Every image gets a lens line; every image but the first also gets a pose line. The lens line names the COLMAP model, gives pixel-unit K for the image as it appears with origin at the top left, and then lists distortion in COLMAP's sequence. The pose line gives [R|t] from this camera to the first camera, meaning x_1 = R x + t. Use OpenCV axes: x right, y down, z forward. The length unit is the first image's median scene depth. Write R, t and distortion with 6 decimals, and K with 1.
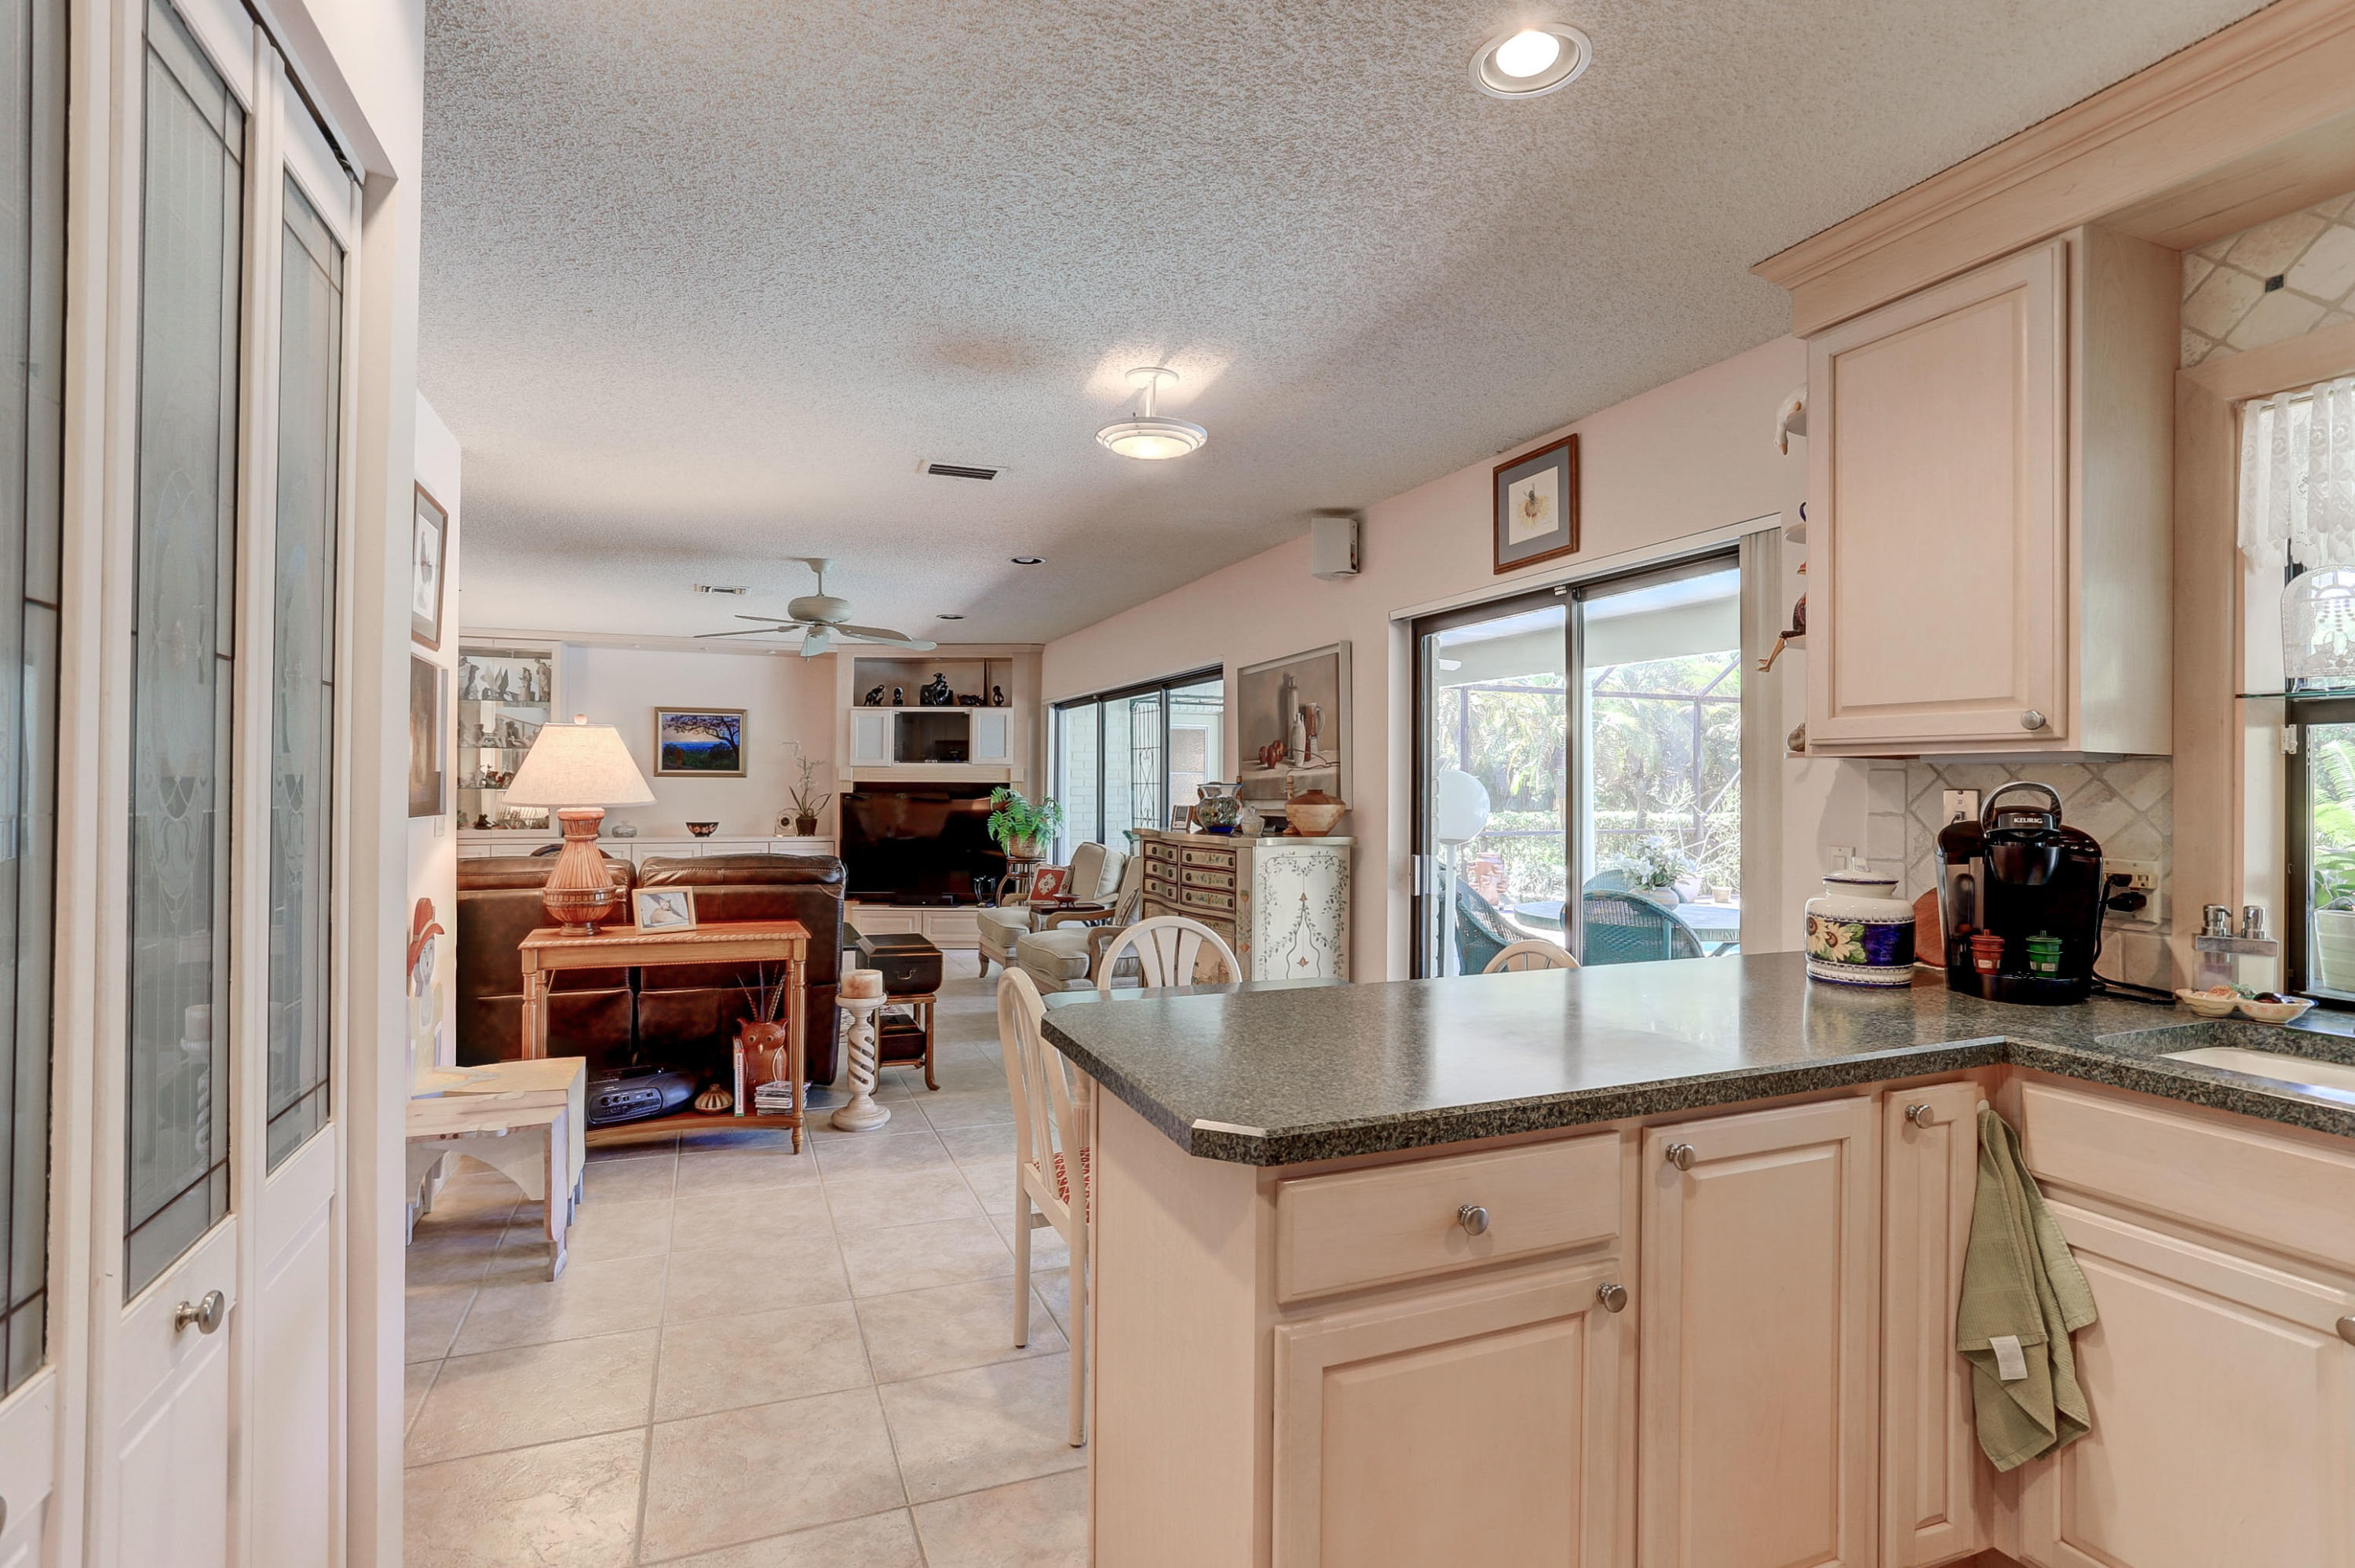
lens RADIAL K [[1130.1, 0, 1179.9], [0, 1130.1, 776.9], [0, 0, 1]] dist [-0.037282, 0.001283]
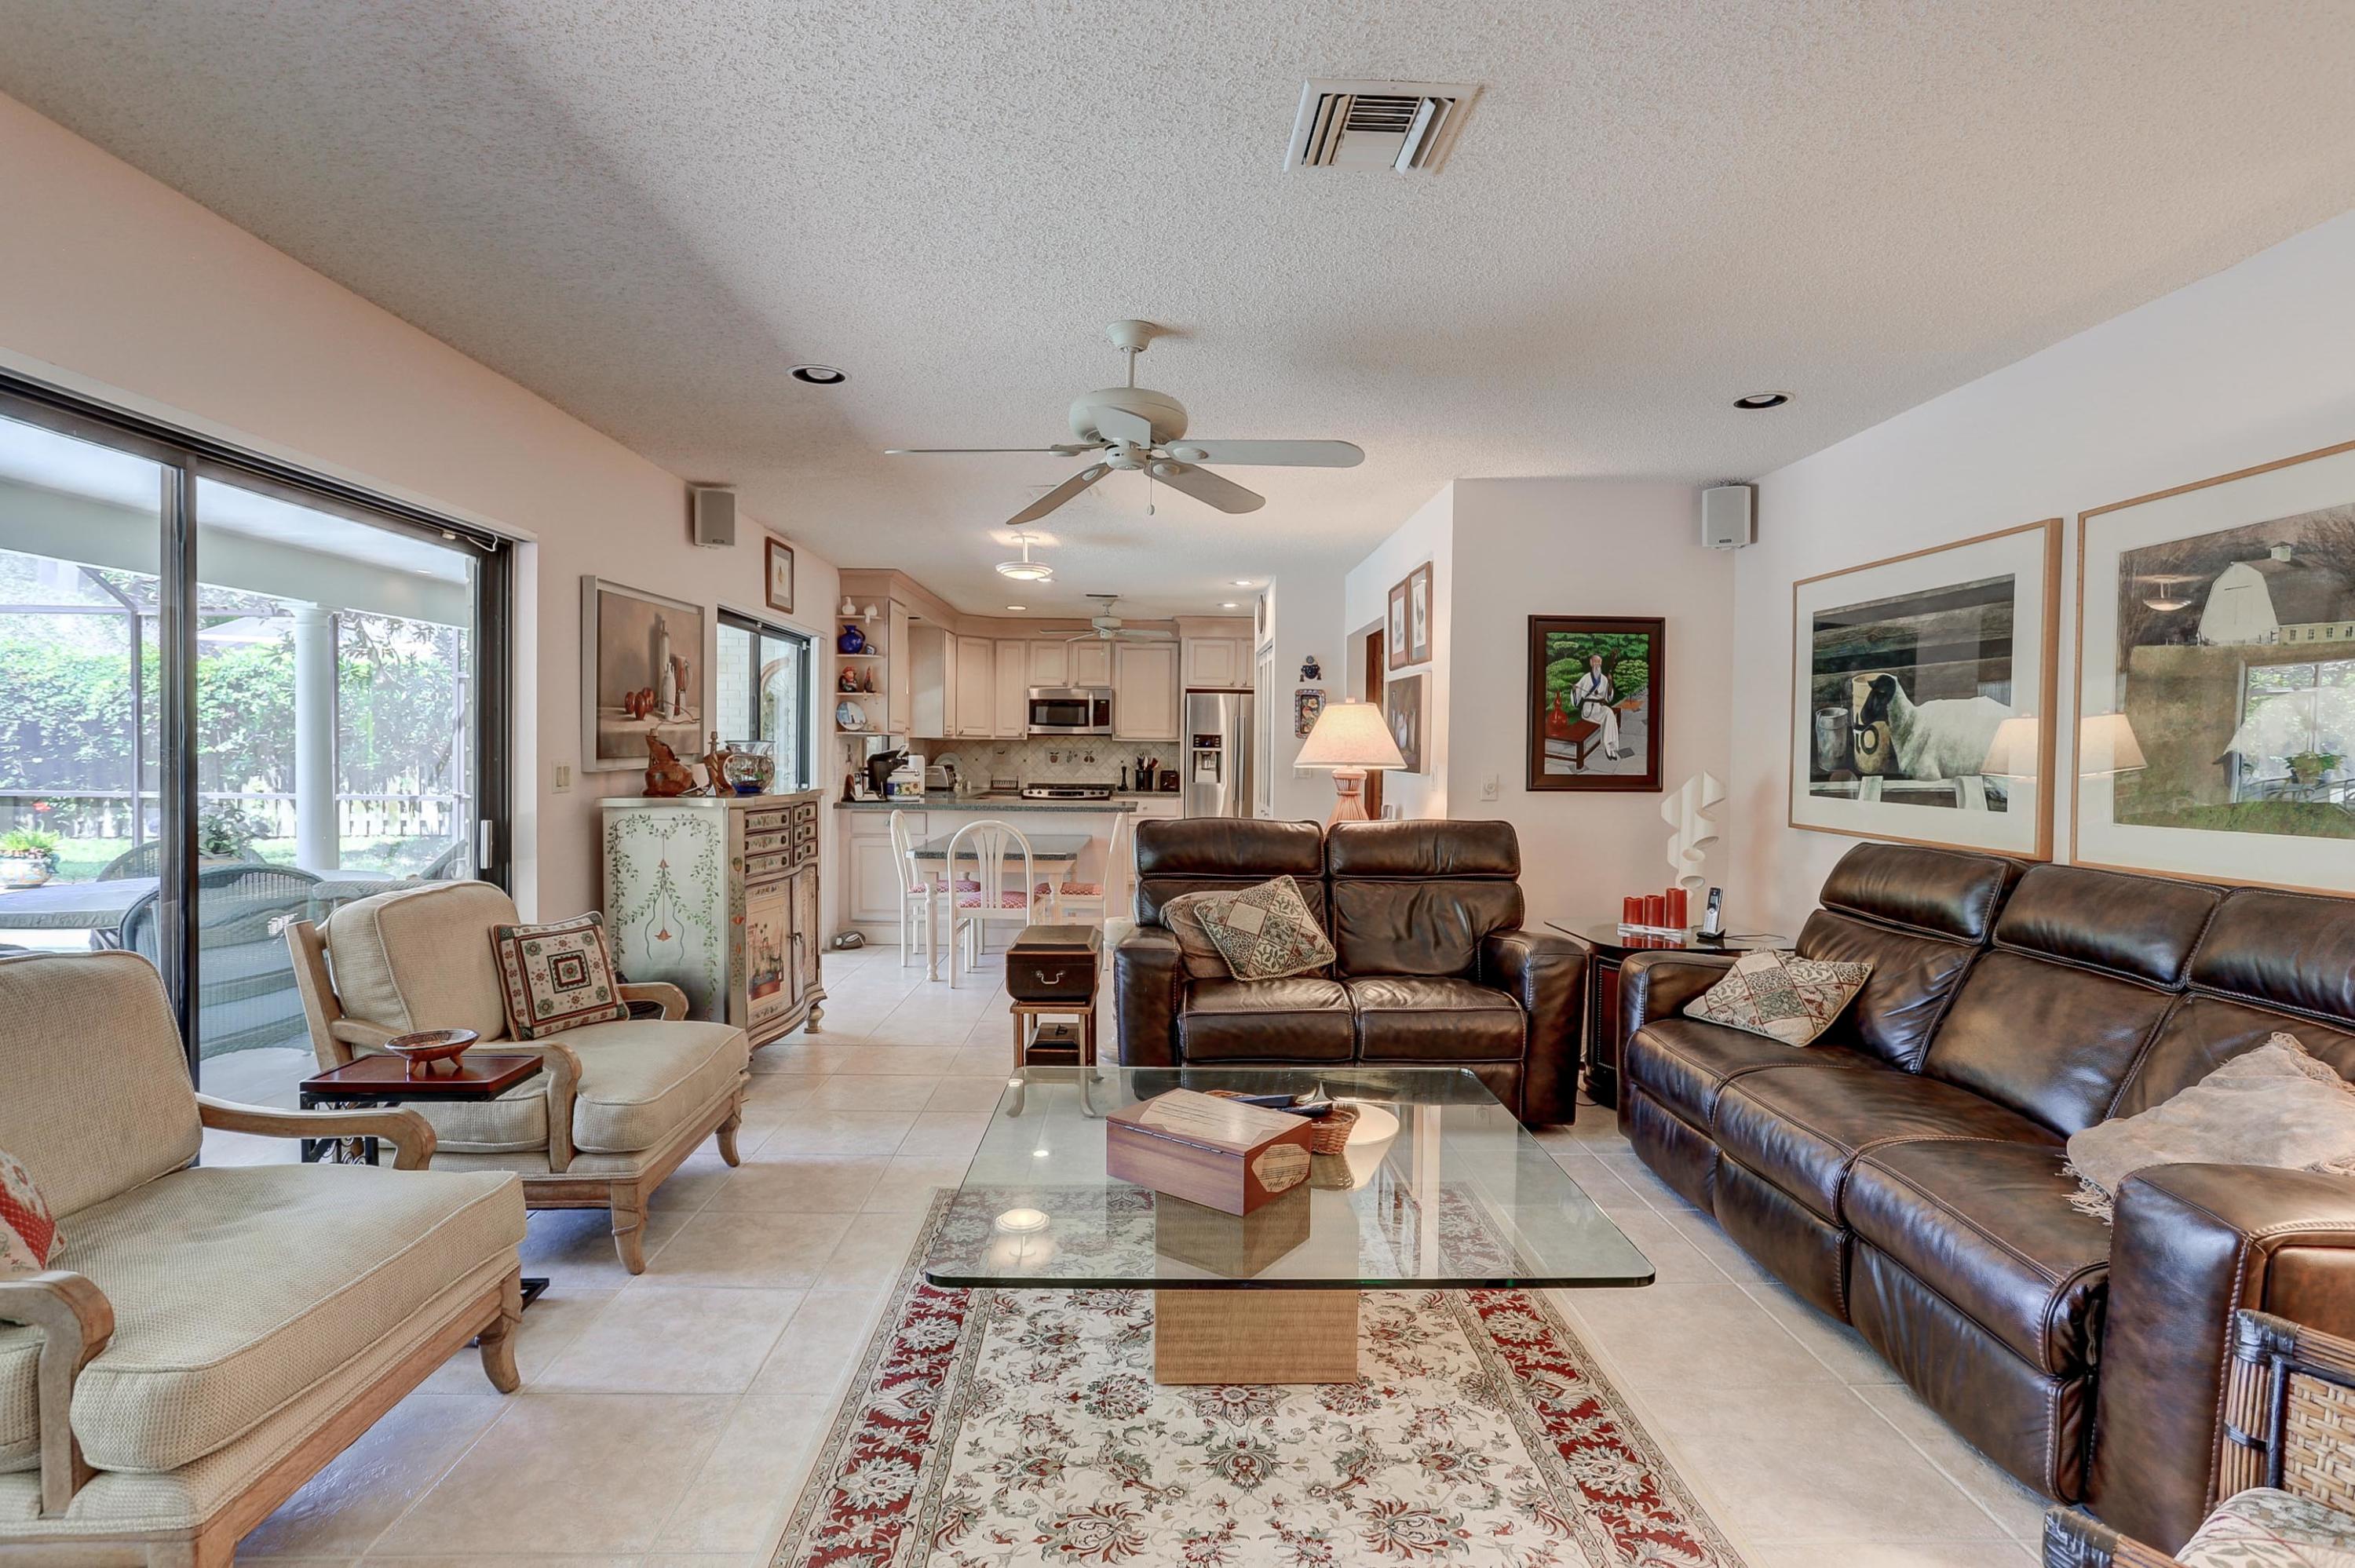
lens RADIAL K [[1130.1, 0, 1179.9], [0, 1130.1, 776.9], [0, 0, 1]] dist [-0.037282, 0.001283]
pose [[-0.933747, -0.025691, 0.357010, -0.674203], [-0.020626, 0.999625, 0.017987, 0.013195], [-0.357338, 0.009431, -0.933928, 1.868984]]
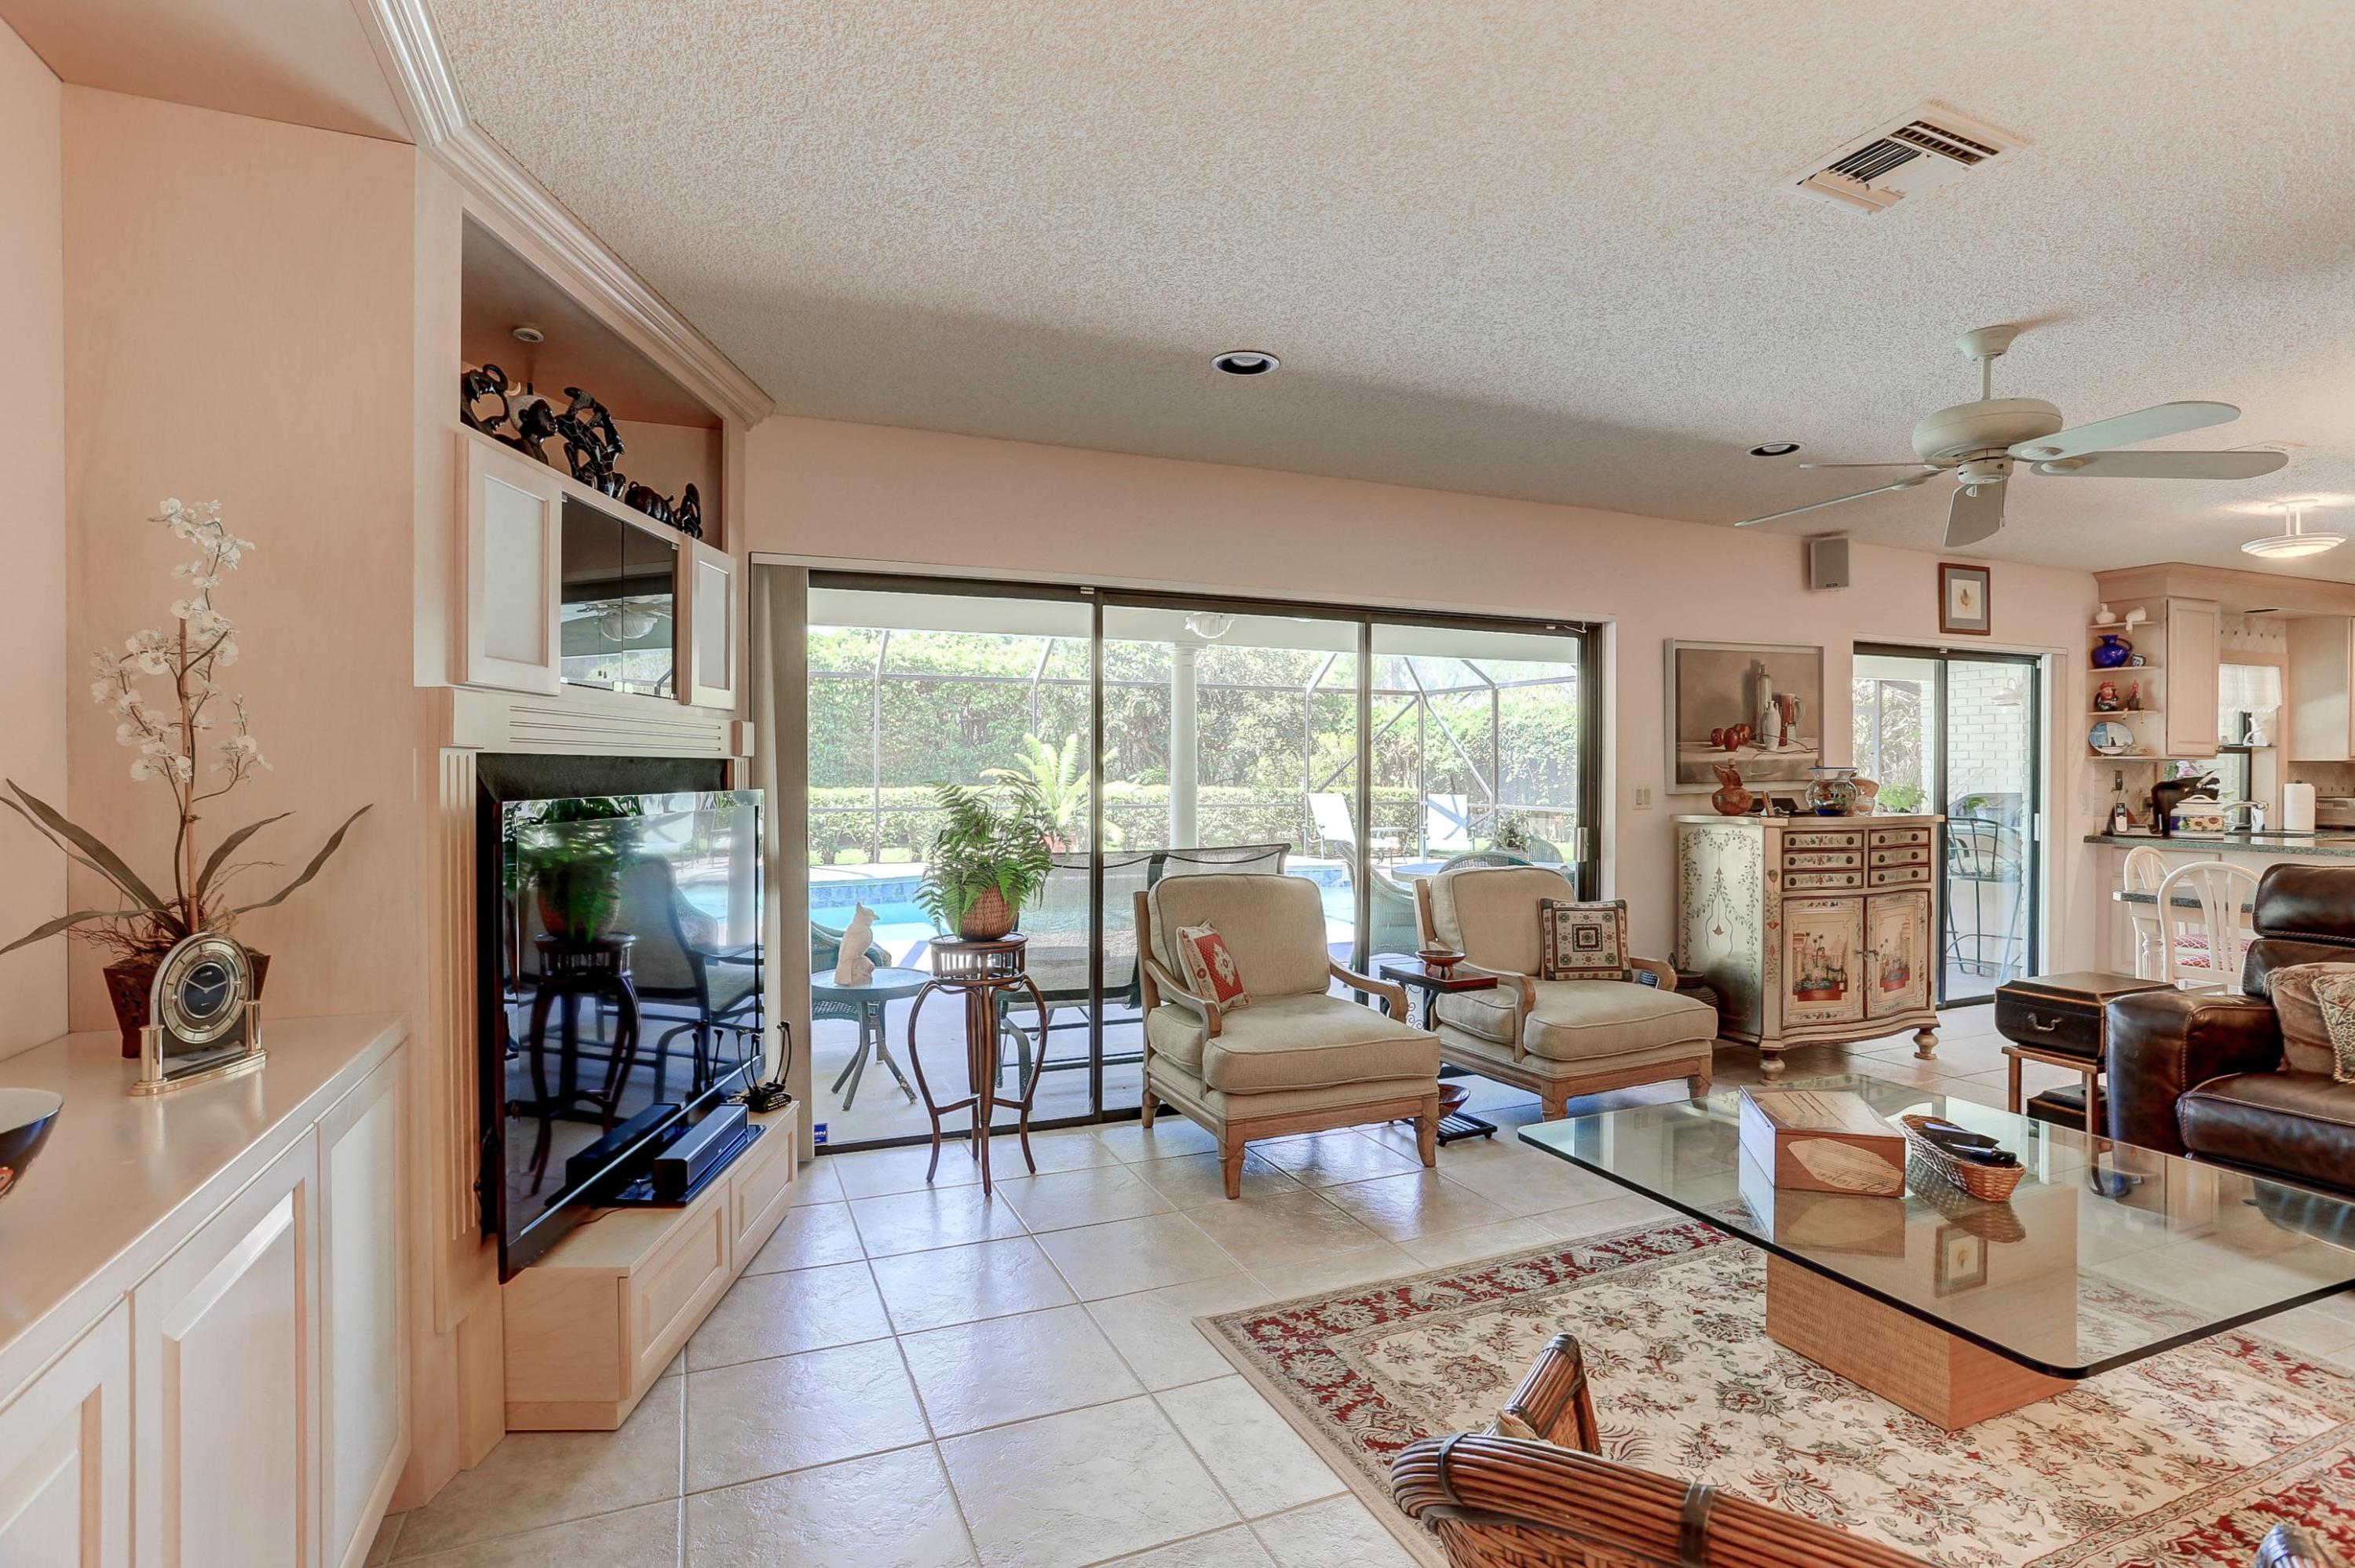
lens RADIAL K [[1155.9, 0, 1183.1], [0, 1155.9, 778.5], [0, 0, 1]] dist [-0.047700, 0.020594]
pose [[-0.014174, -0.015565, 0.999778, -1.054584], [-0.011823, 0.999812, 0.015398, 0.007527], [-0.999830, -0.011602, -0.014356, 1.714341]]
